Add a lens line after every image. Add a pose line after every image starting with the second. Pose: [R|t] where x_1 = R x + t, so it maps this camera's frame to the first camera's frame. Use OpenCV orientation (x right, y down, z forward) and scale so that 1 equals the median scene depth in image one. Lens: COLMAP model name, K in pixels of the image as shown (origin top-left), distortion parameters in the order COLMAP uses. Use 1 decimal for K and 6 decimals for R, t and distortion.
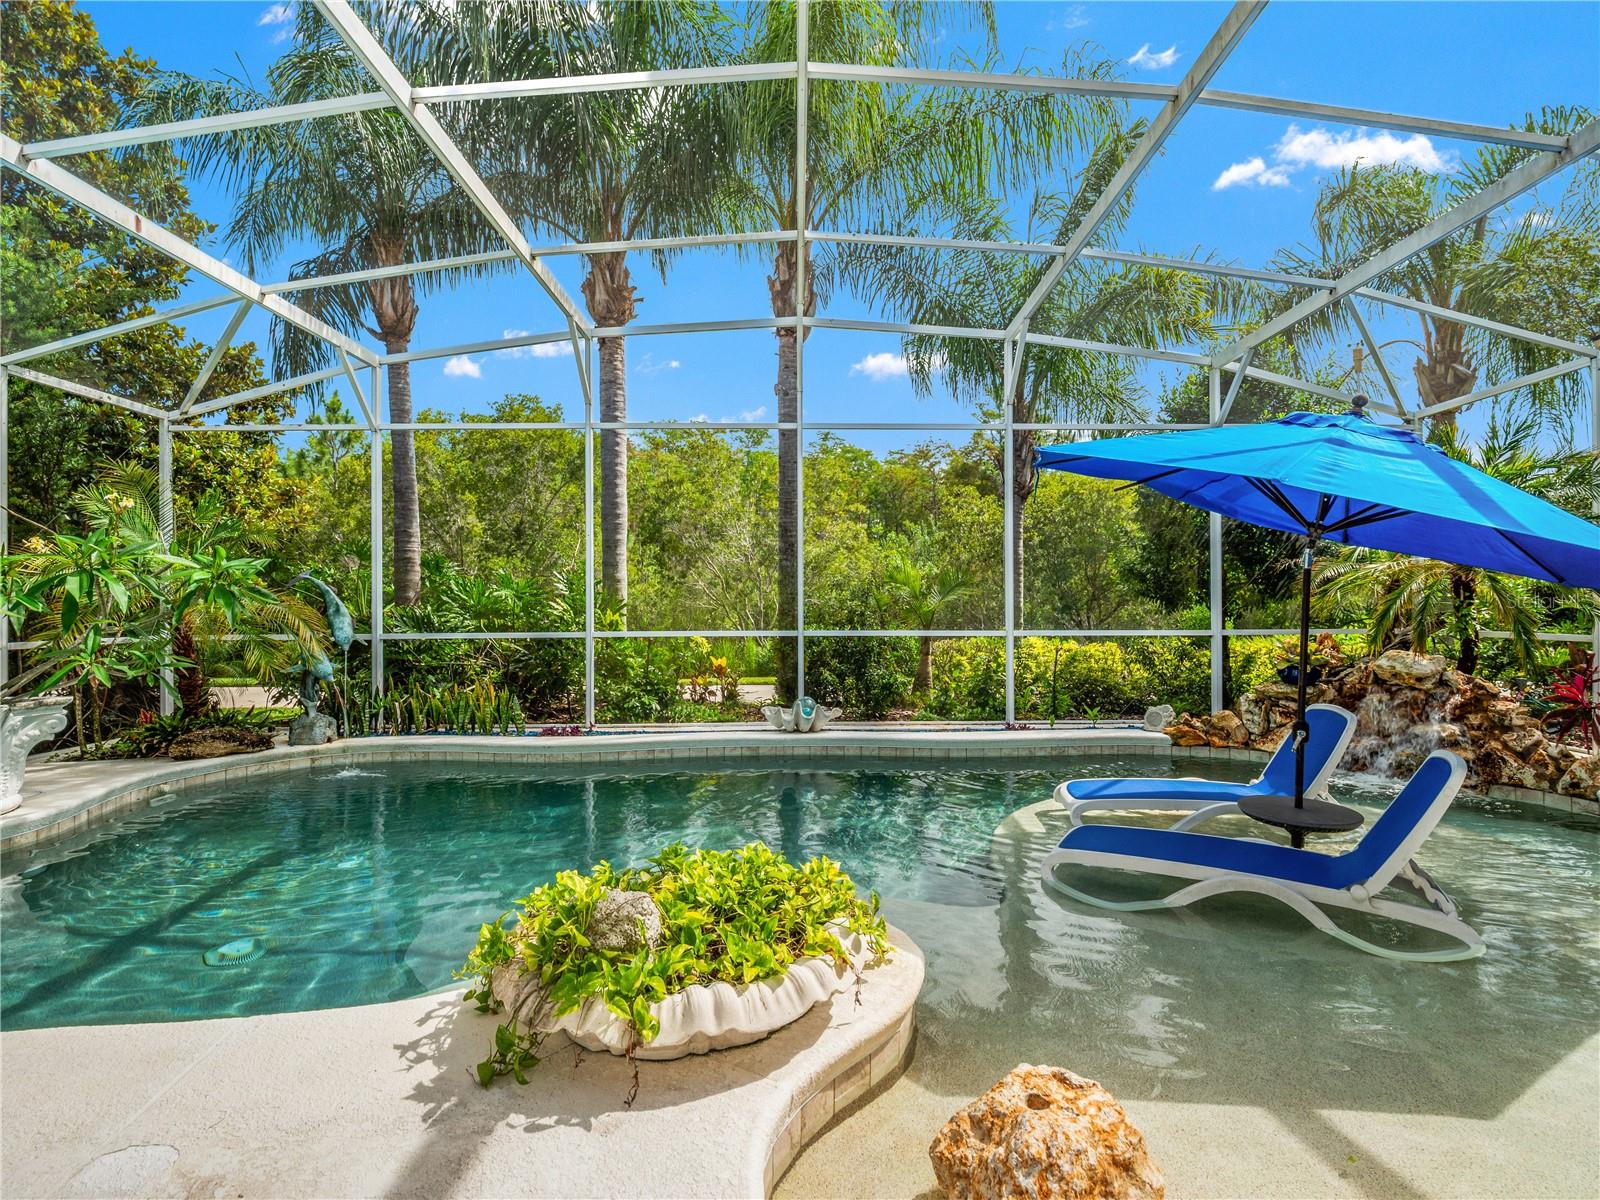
lens RADIAL K [[781.7, 0, 798.7], [0, 781.7, 610.3], [0, 0, 1]] dist [-0.010534, -0.002577]
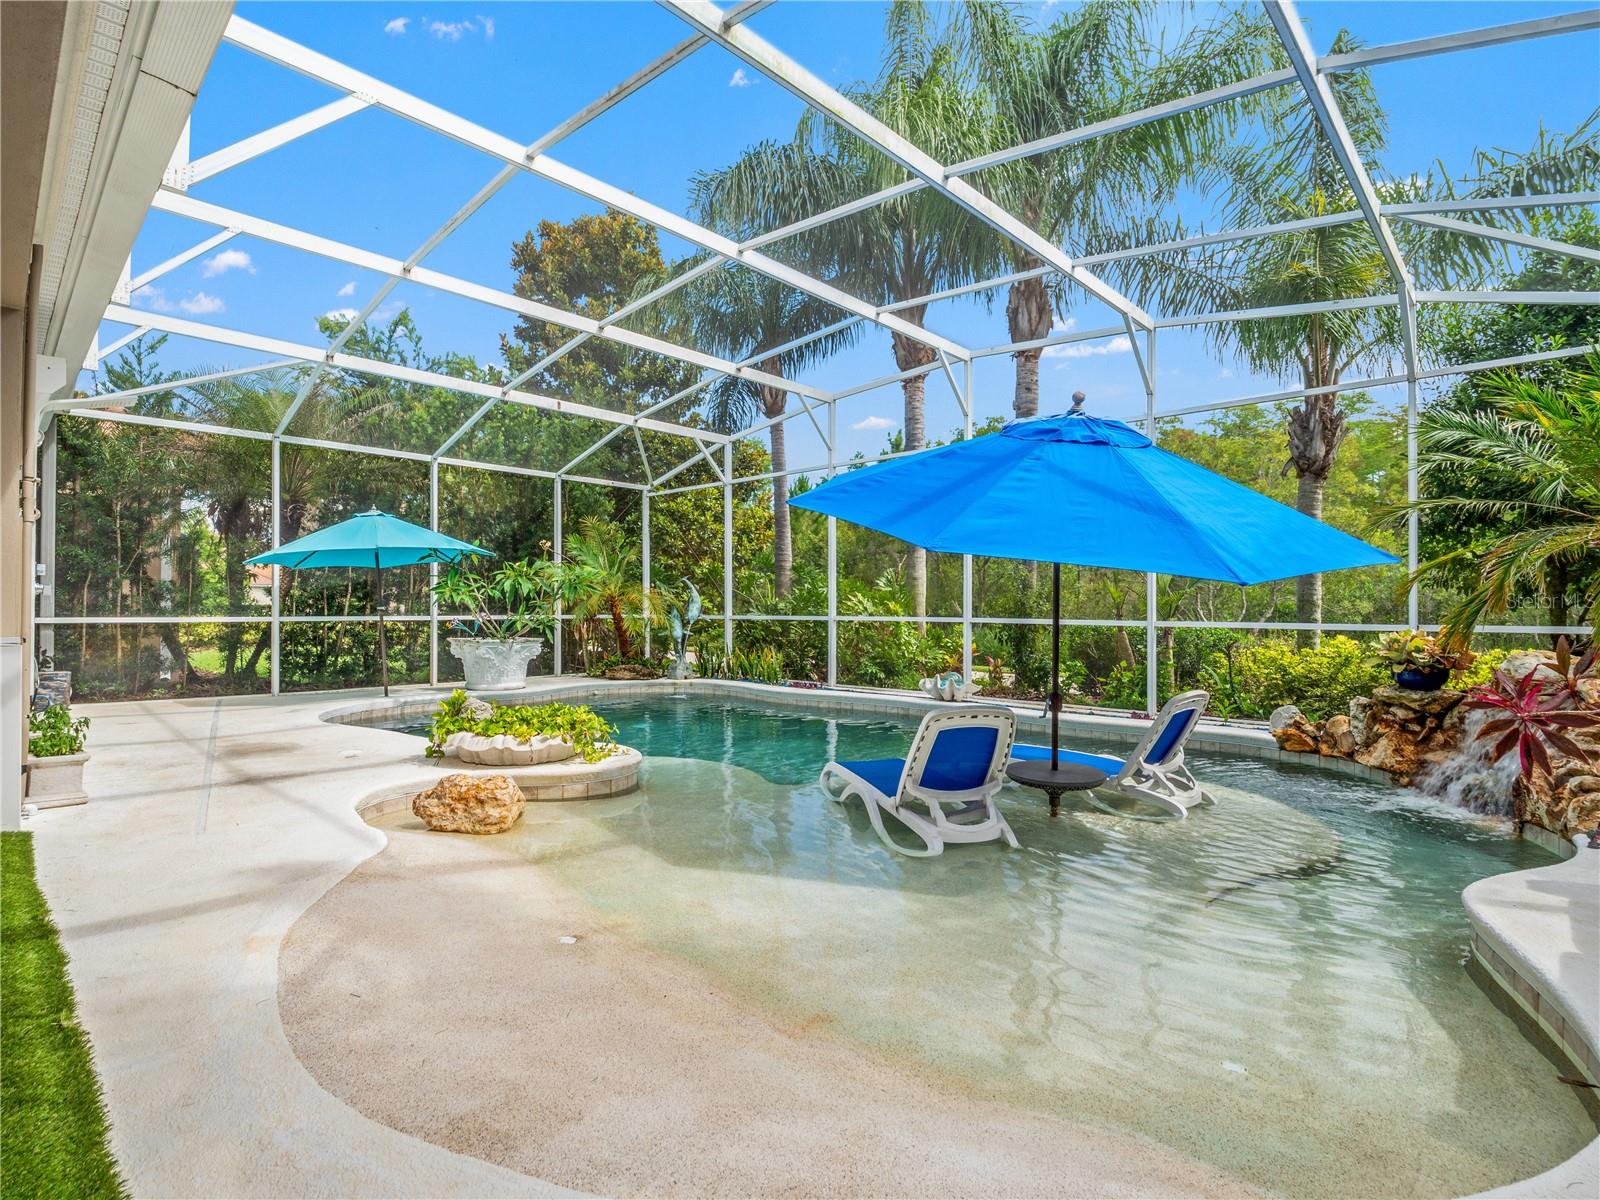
lens RADIAL K [[781.7, 0, 808.5], [0, 781.7, 611.1], [0, 0, 1]] dist [-0.010534, -0.002577]
pose [[0.733818, 0.010655, -0.679263, 0.689129], [-0.009974, 0.999938, 0.004910, 0.013464], [0.679273, 0.003172, 0.733879, -0.040842]]
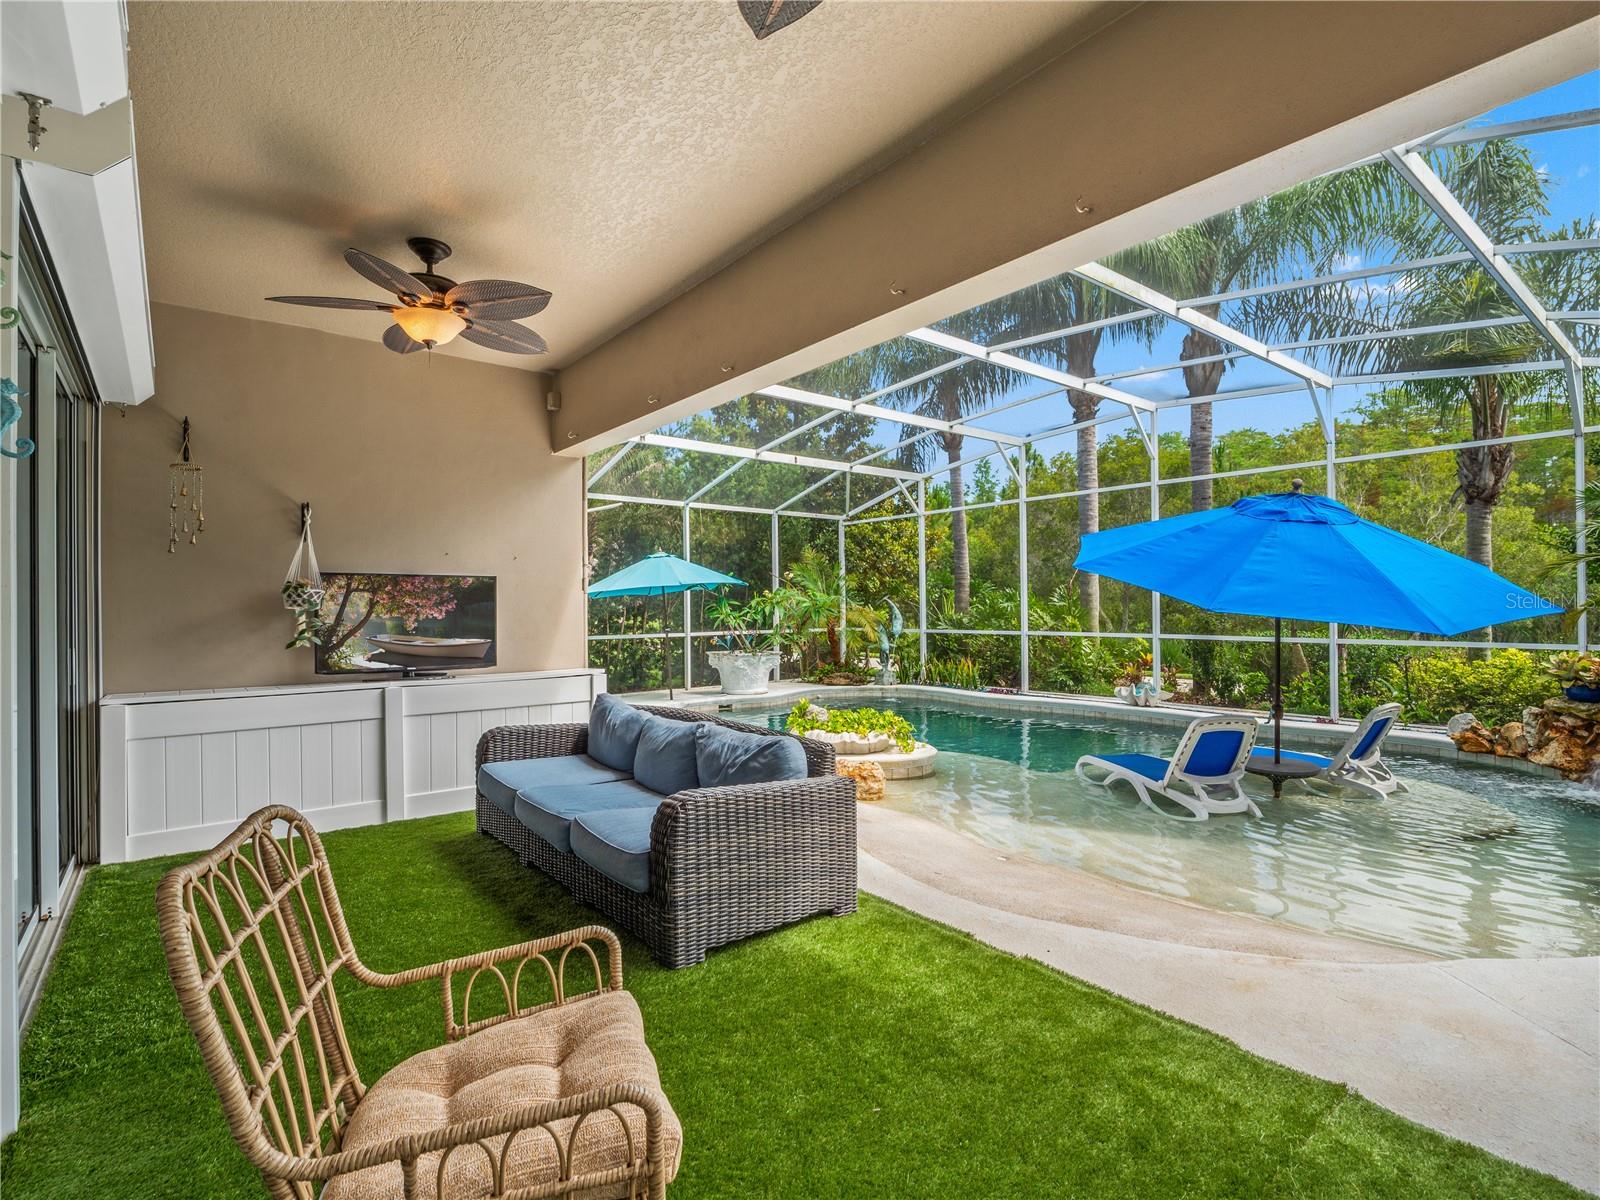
lens RADIAL K [[781.7, 0, 806.4], [0, 781.7, 607.6], [0, 0, 1]] dist [-0.010534, -0.002577]
pose [[0.635202, 0.002362, -0.772342, 0.732330], [0.001477, 0.999990, 0.004273, -0.030088], [0.772344, -0.003855, 0.635192, -0.379048]]
